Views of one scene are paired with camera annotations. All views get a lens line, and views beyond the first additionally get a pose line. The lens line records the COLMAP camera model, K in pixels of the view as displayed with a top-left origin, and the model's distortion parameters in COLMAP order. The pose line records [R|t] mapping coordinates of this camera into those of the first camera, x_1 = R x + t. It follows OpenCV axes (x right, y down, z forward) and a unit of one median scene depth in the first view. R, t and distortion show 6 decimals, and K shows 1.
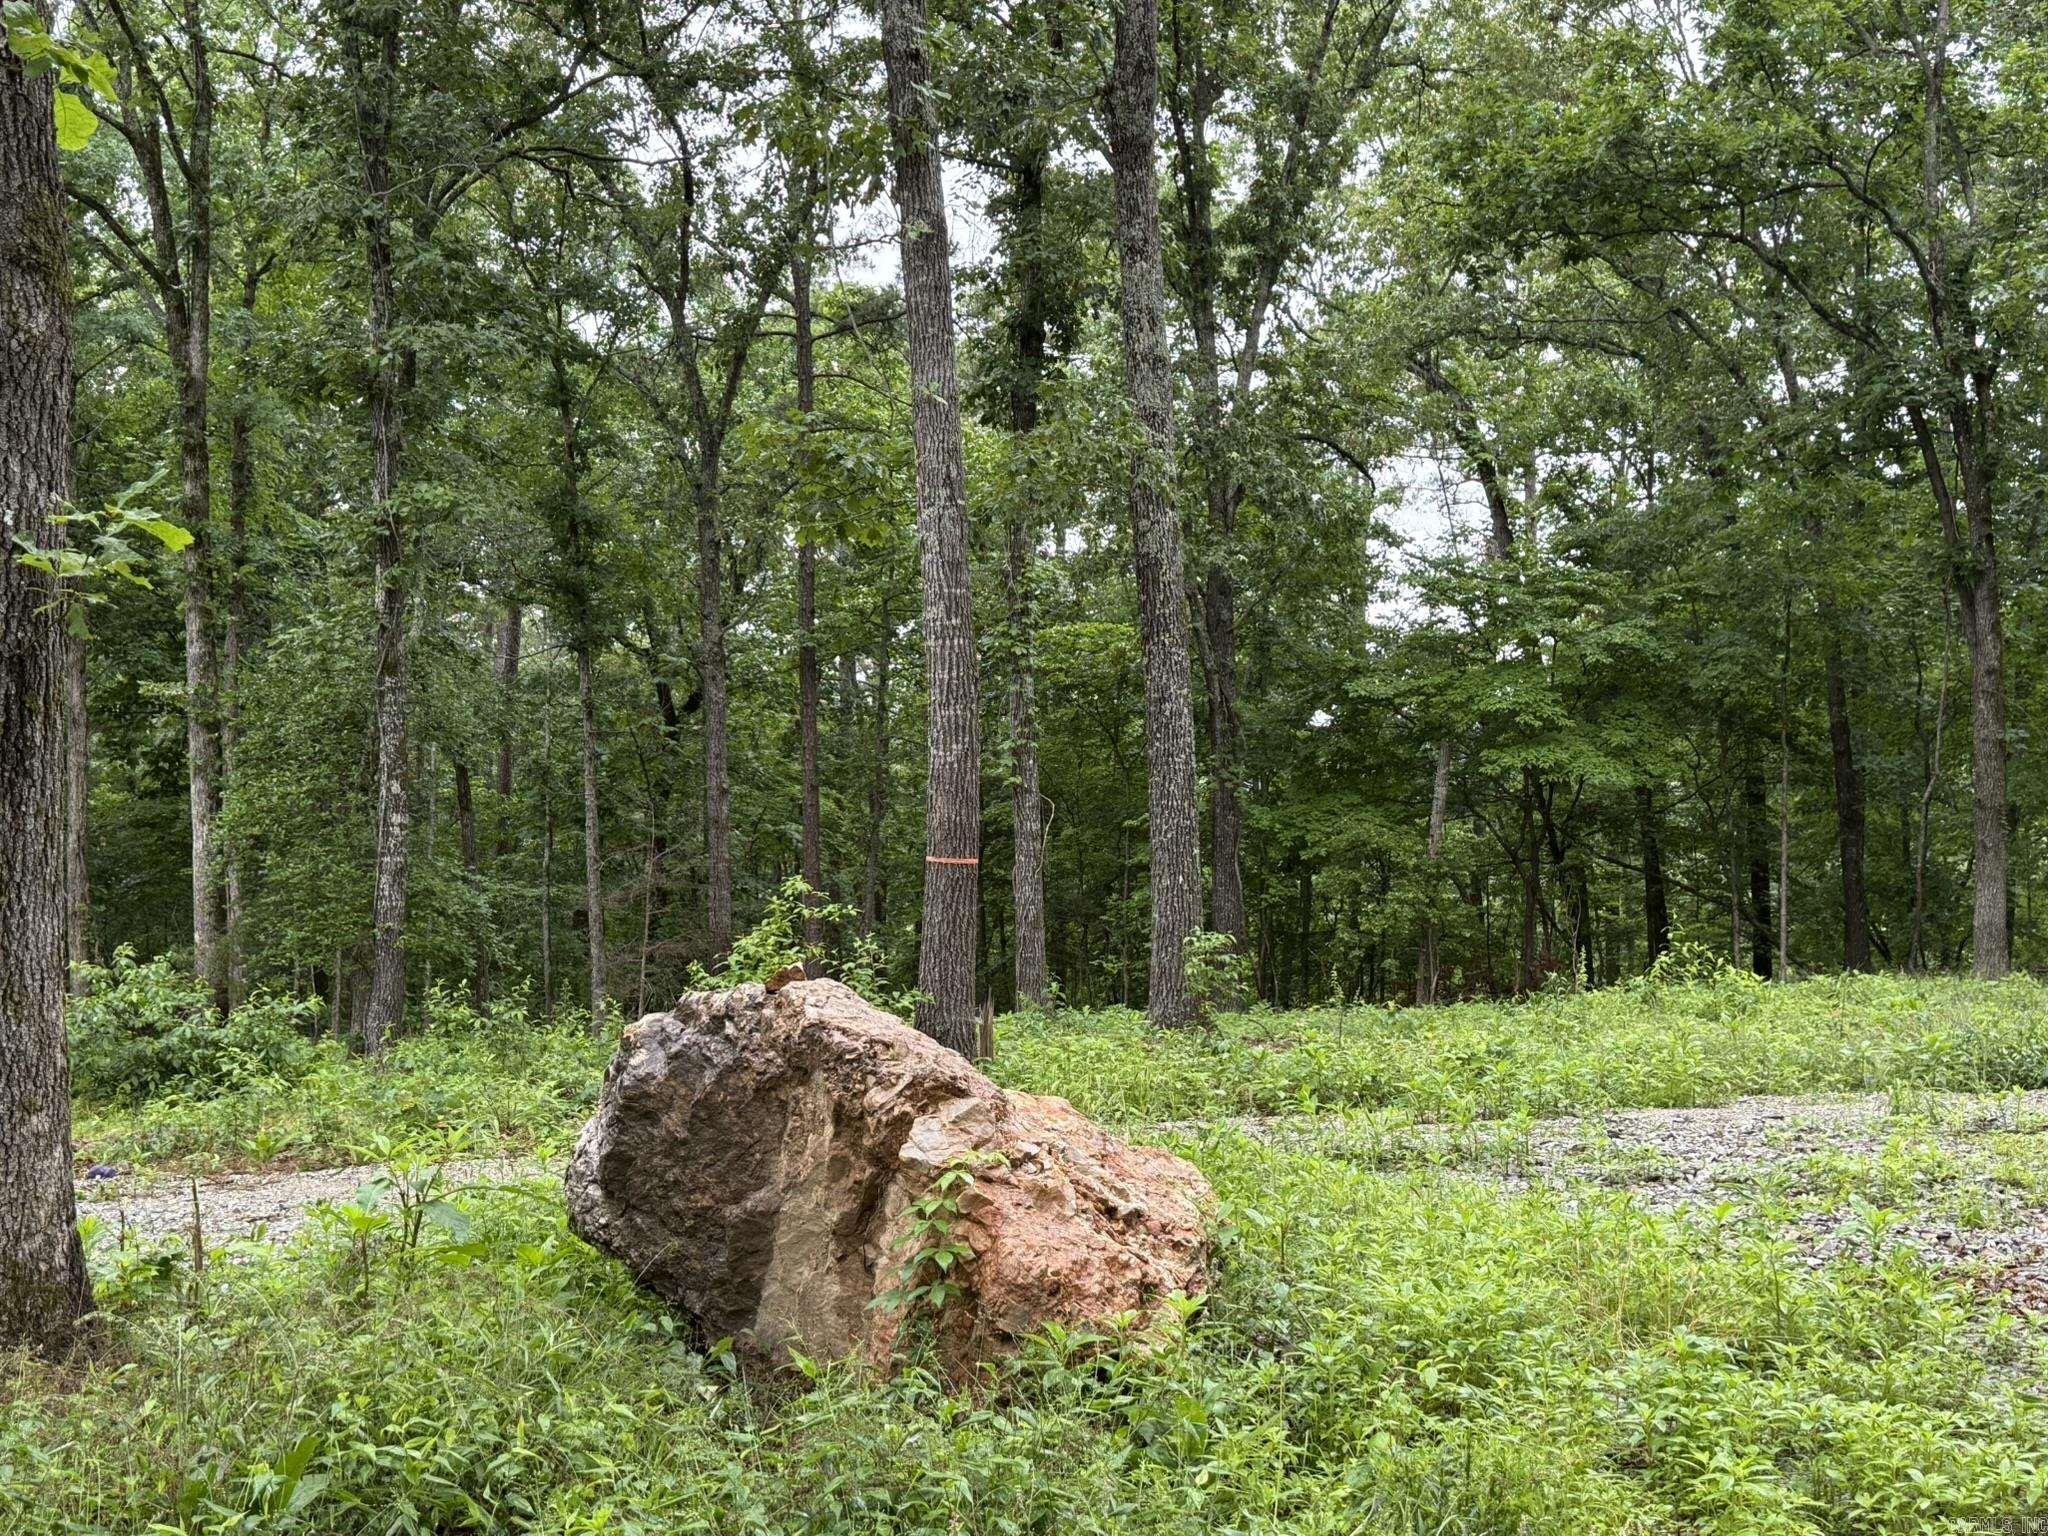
lens RADIAL K [[2382.4, 0, 1019.3], [0, 2382.4, 751.9], [0, 0, 1]] dist [0.142234, 0.000000]
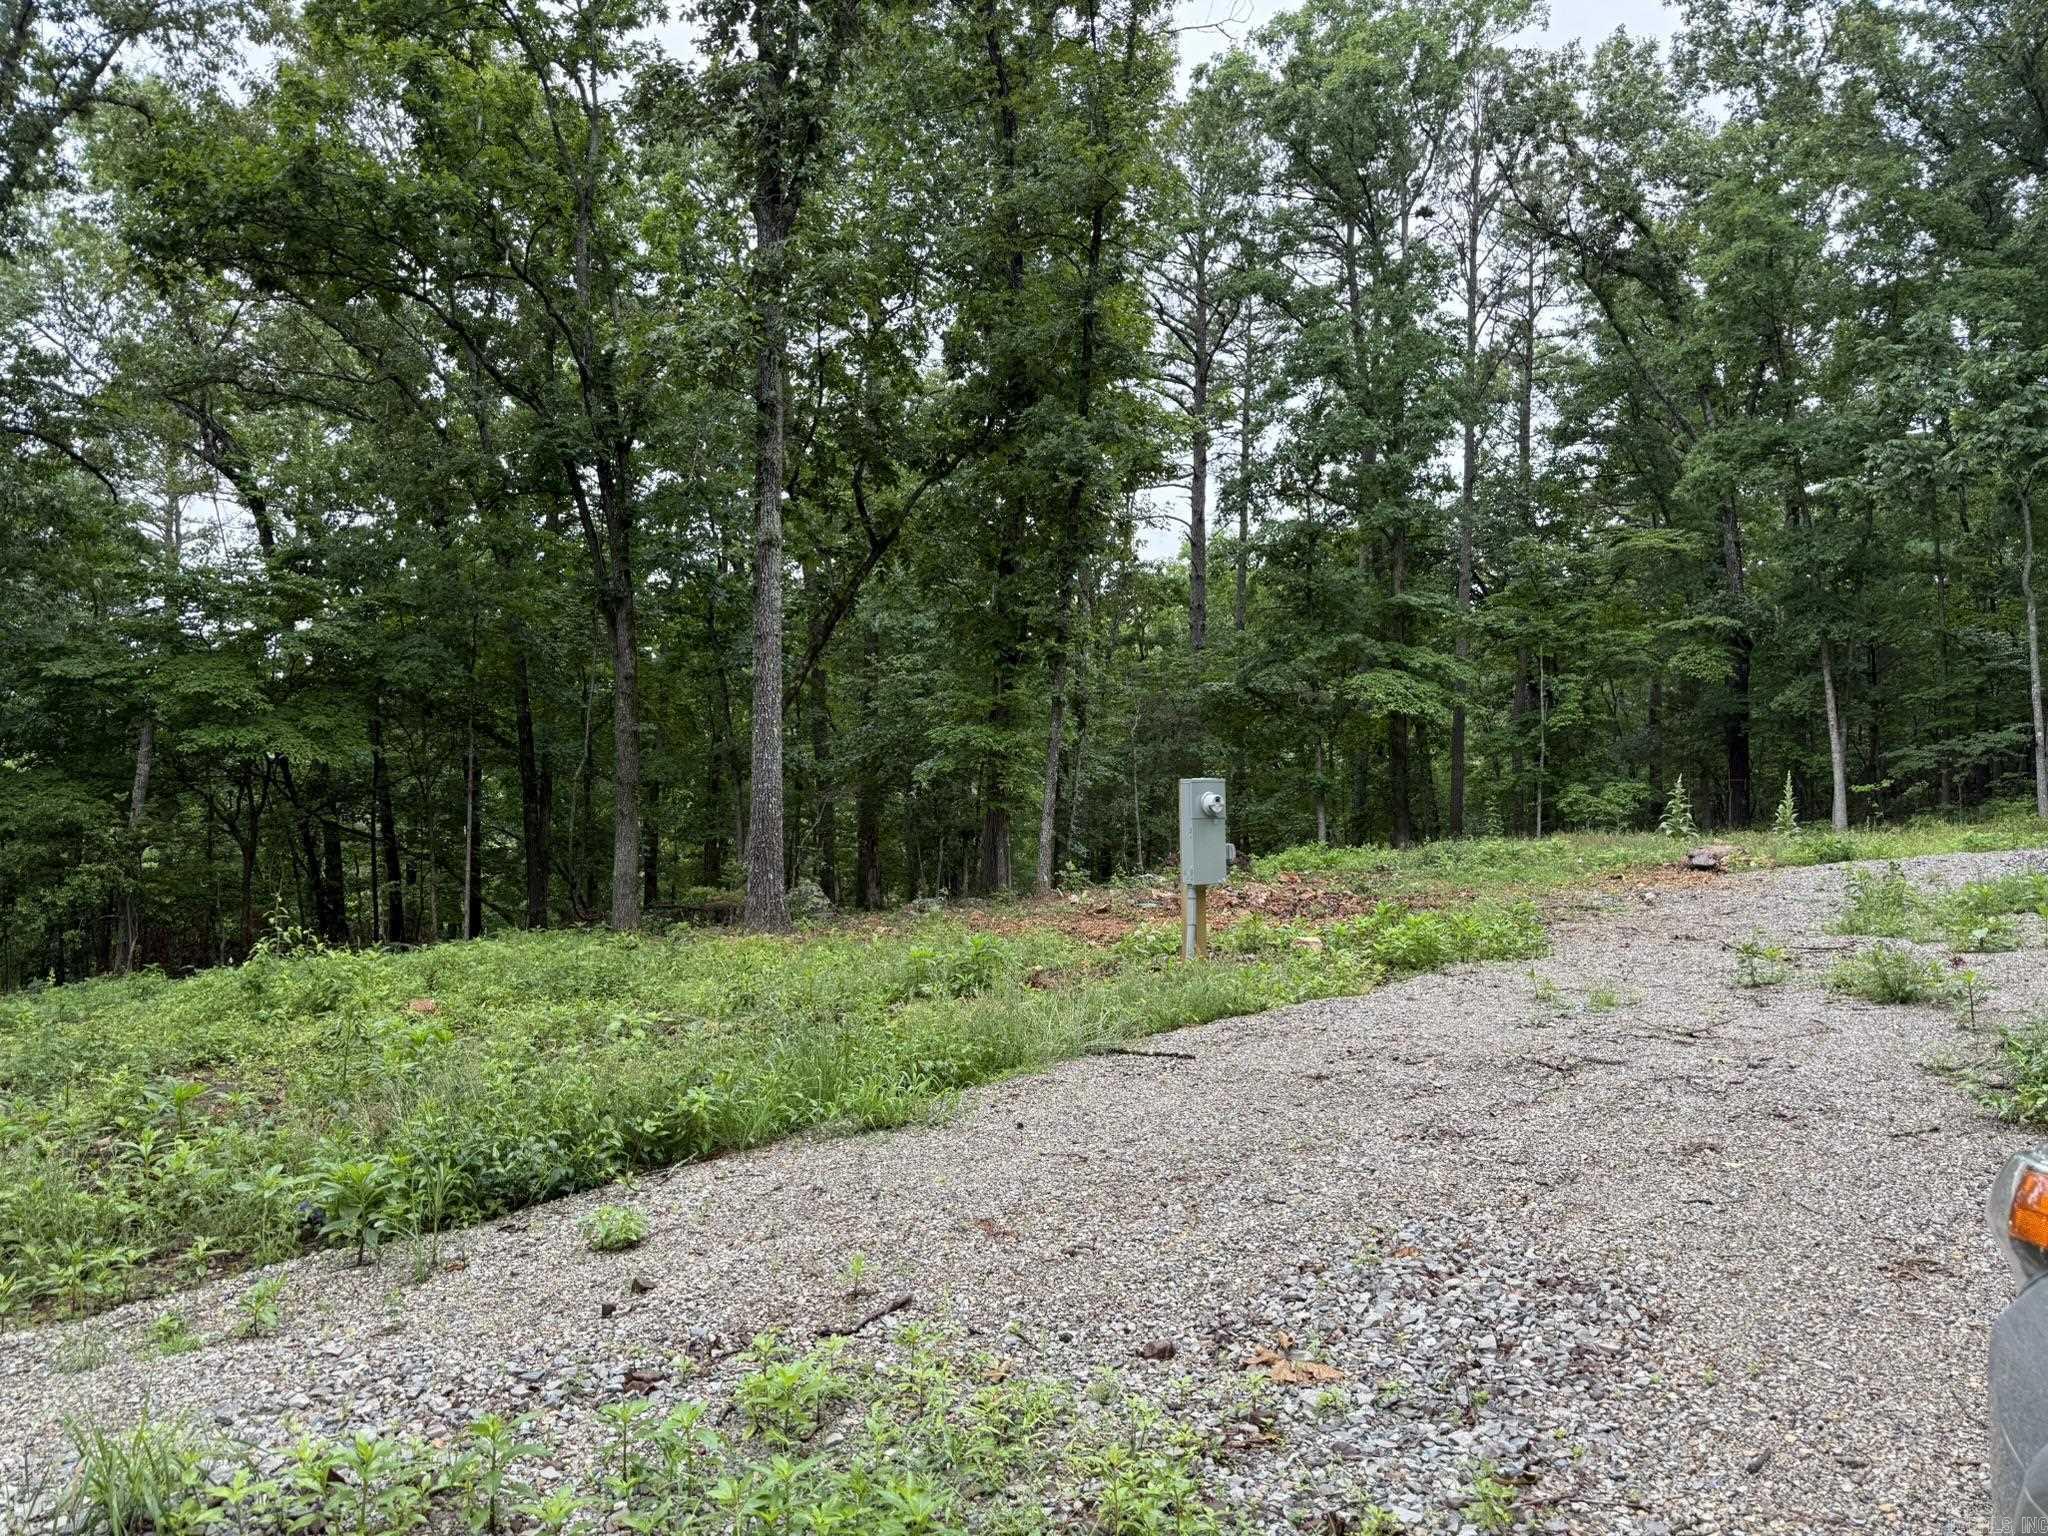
lens RADIAL K [[1404.1, 0, 1005.1], [0, 1404.1, 787.2], [0, 0, 1]] dist [0.032500, -0.048771]
pose [[0.820055, 0.000368, 0.572285, 0.133861], [-0.016685, 0.999590, 0.023265, 0.004027], [-0.572042, -0.028628, 0.819725, 0.268205]]
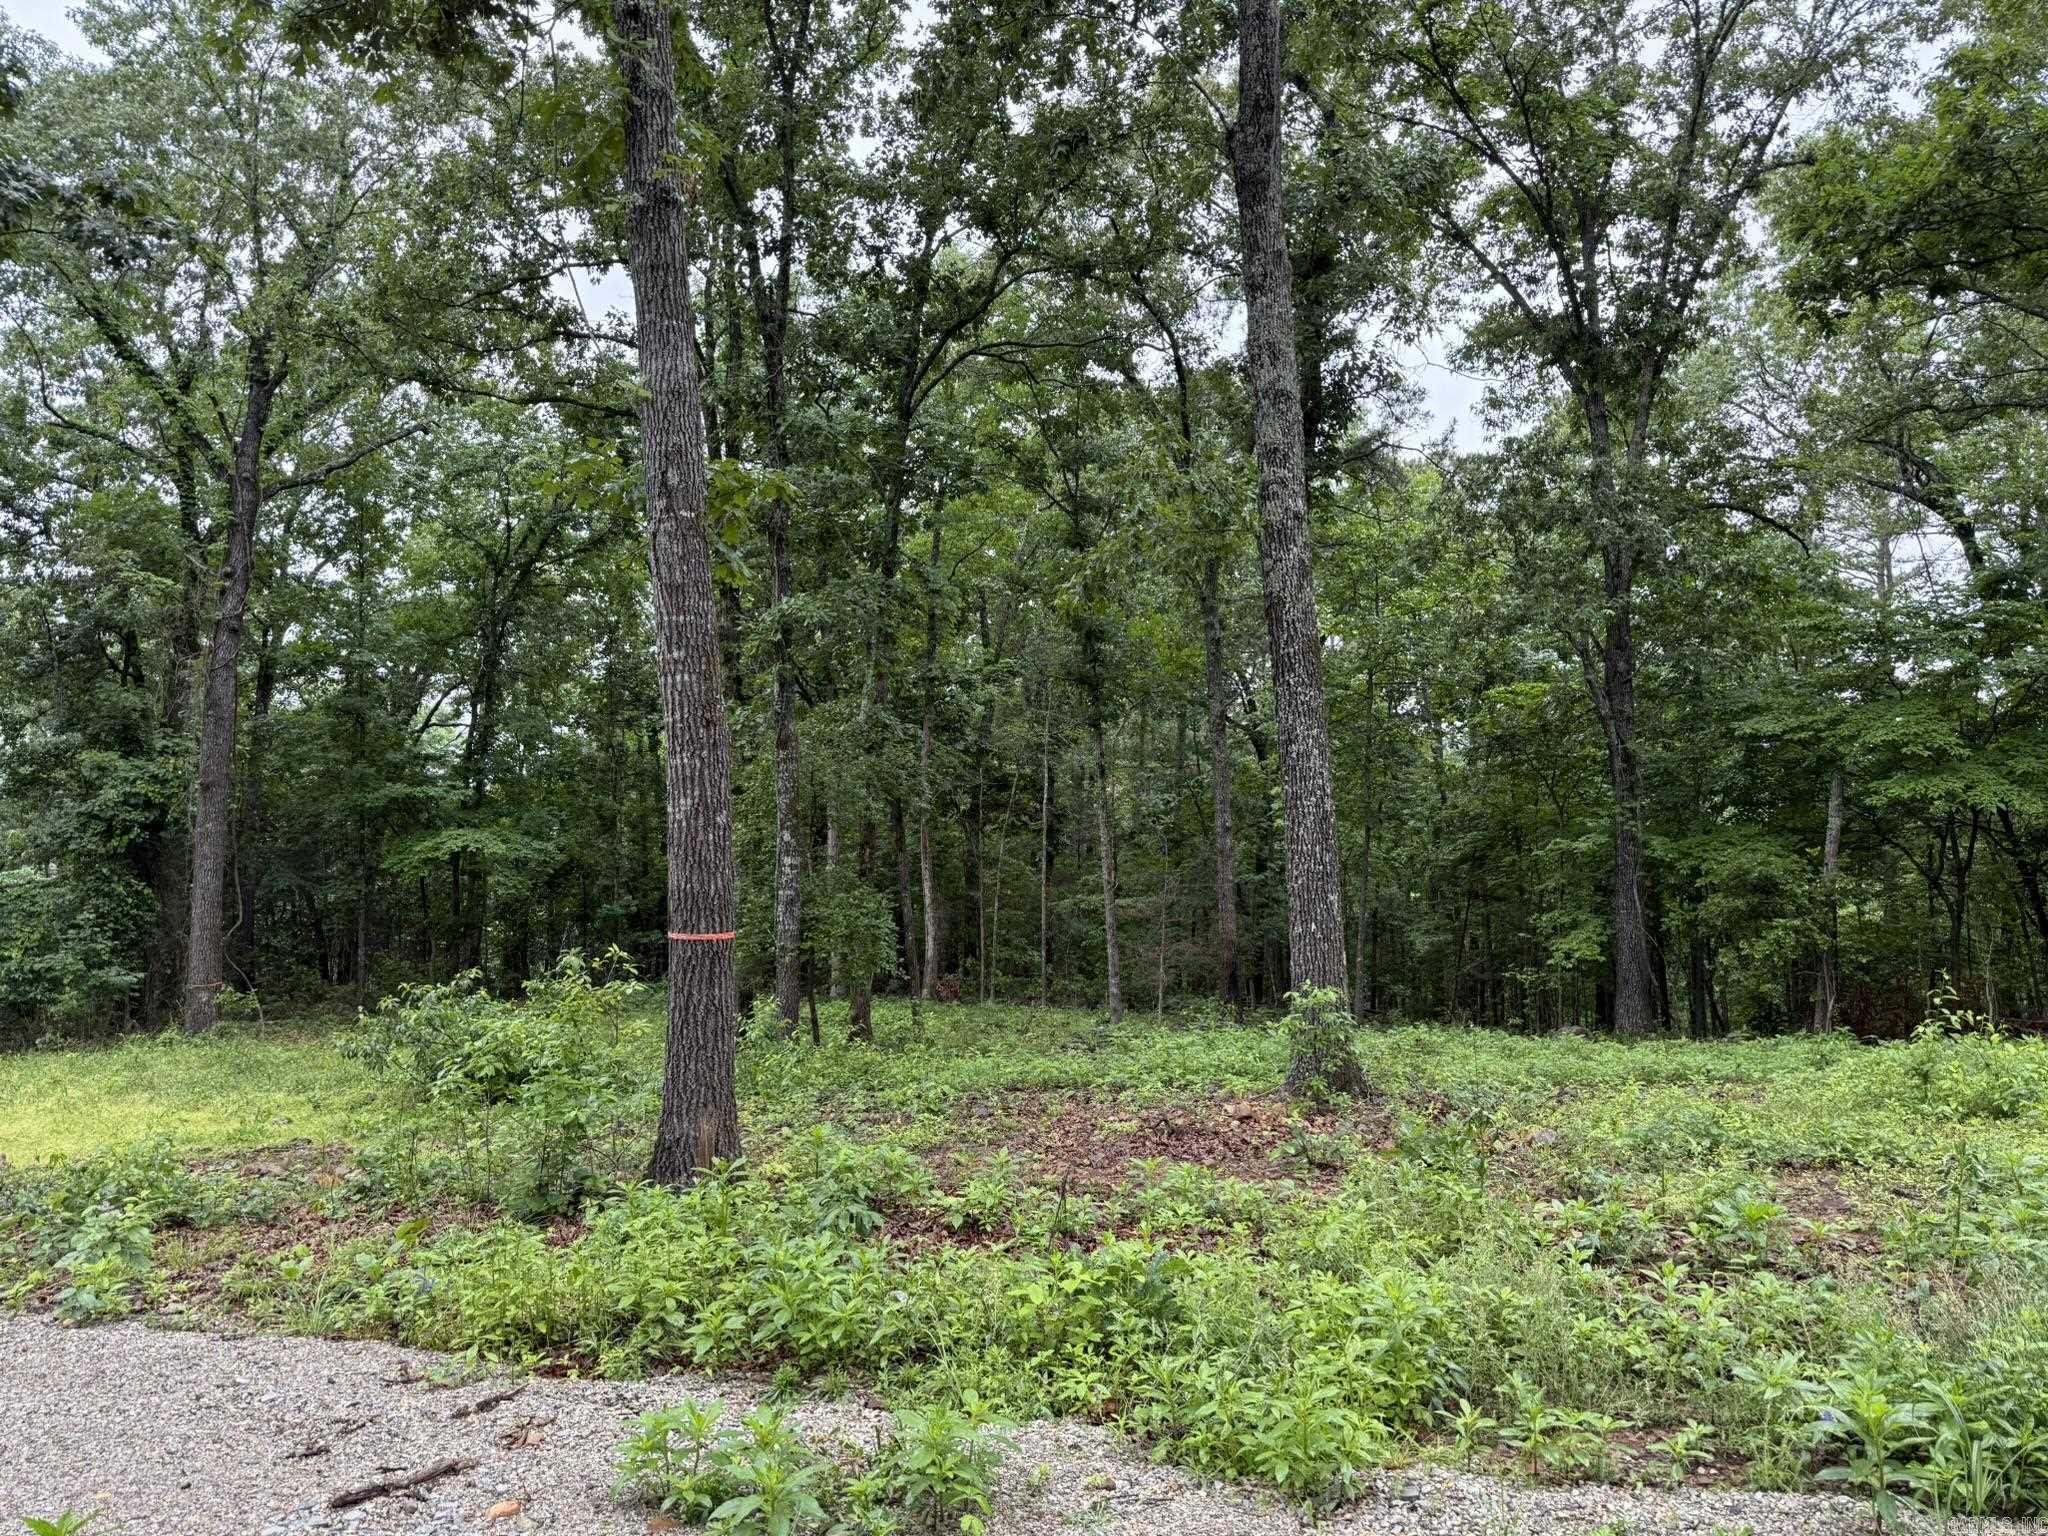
lens RADIAL K [[1404.1, 0, 1060.2], [0, 1404.1, 780.8], [0, 0, 1]] dist [0.032500, -0.048771]
pose [[0.890178, -0.028843, -0.454699, 0.159247], [0.023657, 0.999574, -0.017091, 0.001129], [0.454998, 0.004457, 0.890481, 0.304889]]
